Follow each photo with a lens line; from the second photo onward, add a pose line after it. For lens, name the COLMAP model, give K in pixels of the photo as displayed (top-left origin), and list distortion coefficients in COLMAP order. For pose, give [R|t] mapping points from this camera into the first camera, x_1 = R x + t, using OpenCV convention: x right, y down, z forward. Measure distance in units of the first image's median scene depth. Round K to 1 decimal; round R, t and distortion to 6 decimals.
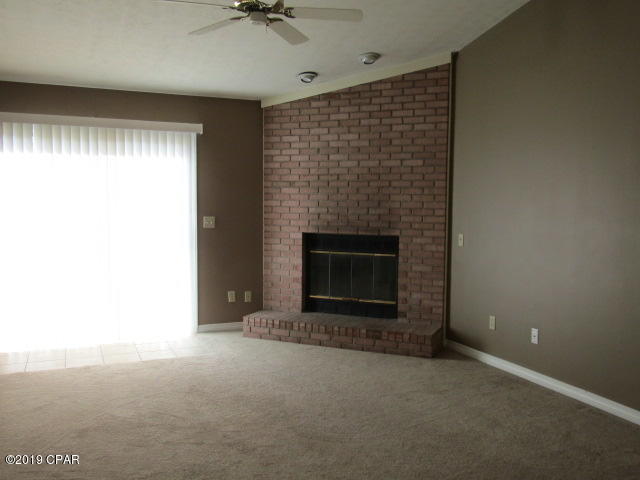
lens RADIAL K [[587.8, 0, 320.0], [0, 587.8, 240.0], [0, 0, 1]] dist [0.003904, 0.001969]
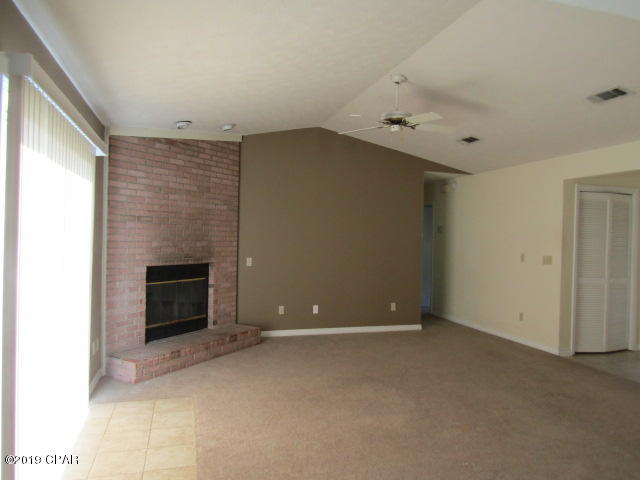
lens RADIAL K [[453.2, 0, 320.0], [0, 453.2, 240.0], [0, 0, 1]] dist [-0.005224, 0.000263]
pose [[0.116555, -0.013510, 0.993092, -0.816577], [0.055261, 0.998447, 0.007097, -0.049785], [-0.991646, 0.054052, 0.117121, 0.634742]]
